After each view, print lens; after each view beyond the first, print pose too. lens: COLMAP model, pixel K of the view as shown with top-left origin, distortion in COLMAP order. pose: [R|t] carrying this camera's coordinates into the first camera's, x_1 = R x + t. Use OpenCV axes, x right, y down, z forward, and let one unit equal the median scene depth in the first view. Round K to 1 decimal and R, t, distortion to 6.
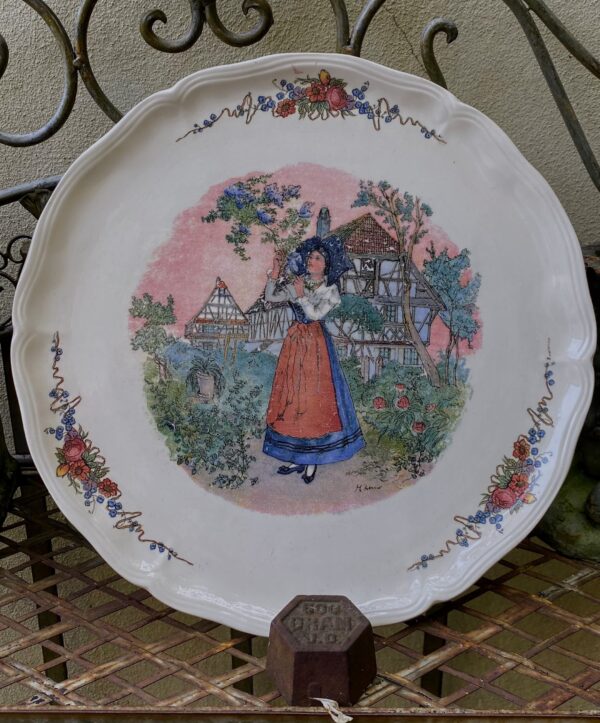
lens RADIAL K [[601.3, 0, 301.2], [0, 601.3, 359.2], [0, 0, 1]] dist [-0.000119, -0.000499]
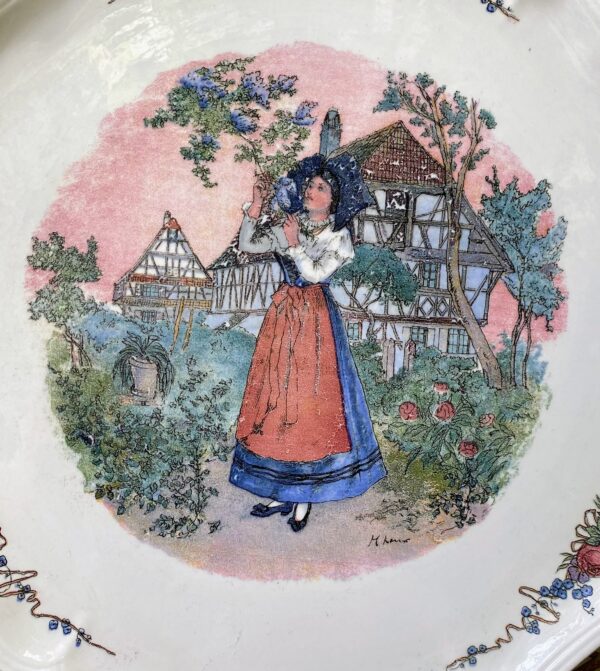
lens RADIAL K [[584.5, 0, 300.9], [0, 584.5, 337.1], [0, 0, 1]] dist [-0.067499, -0.001191]
pose [[0.999674, 0.025519, 0.000013, 0.010256], [-0.025513, 0.999456, -0.020879, 0.008607], [-0.000546, 0.020872, 0.999782, 0.371759]]
